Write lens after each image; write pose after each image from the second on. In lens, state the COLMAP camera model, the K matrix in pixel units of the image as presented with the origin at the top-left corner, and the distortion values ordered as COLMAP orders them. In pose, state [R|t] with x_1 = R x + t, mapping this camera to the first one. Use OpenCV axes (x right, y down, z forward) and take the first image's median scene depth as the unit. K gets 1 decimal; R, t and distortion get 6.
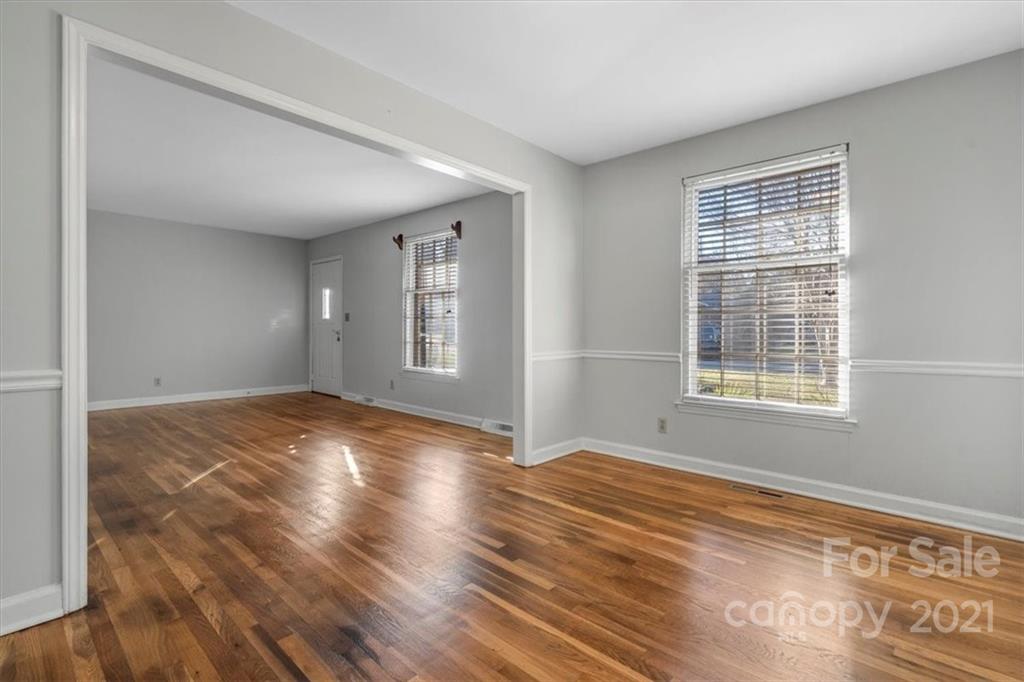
lens RADIAL K [[461.7, 0, 514.2], [0, 461.7, 322.7], [0, 0, 1]] dist [0.000658, 0.000221]
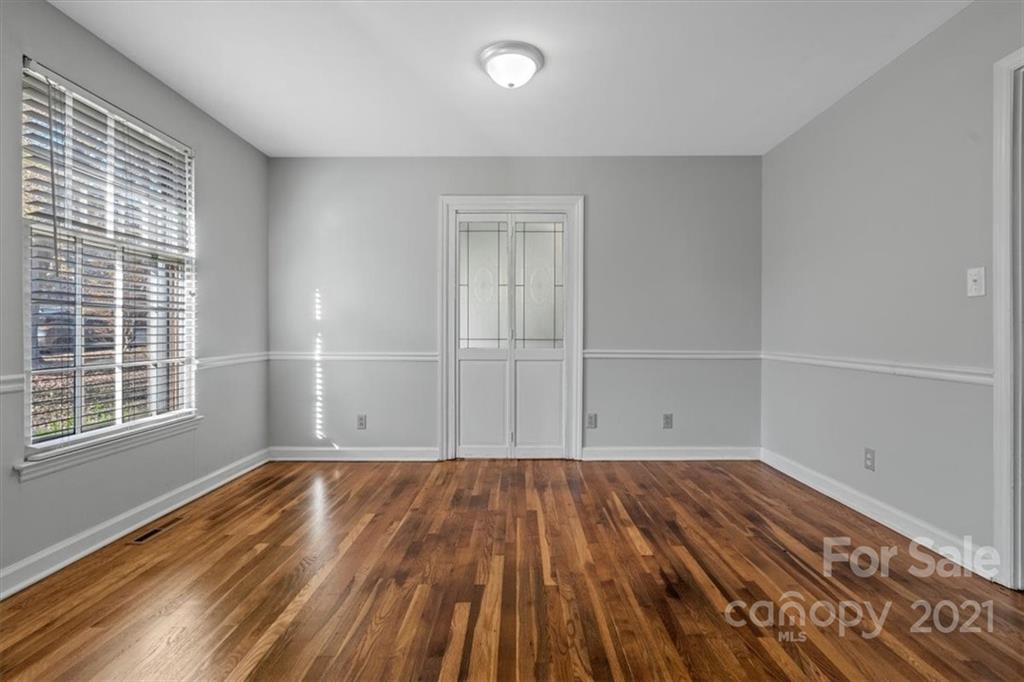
lens RADIAL K [[470.3, 0, 511.3], [0, 470.3, 336.3], [0, 0, 1]] dist [0.001789, 0.001254]
pose [[-0.653544, -0.010181, 0.756820, -0.608399], [-0.013634, 0.999906, 0.001677, 0.018510], [-0.756765, -0.009223, -0.653621, 1.297697]]
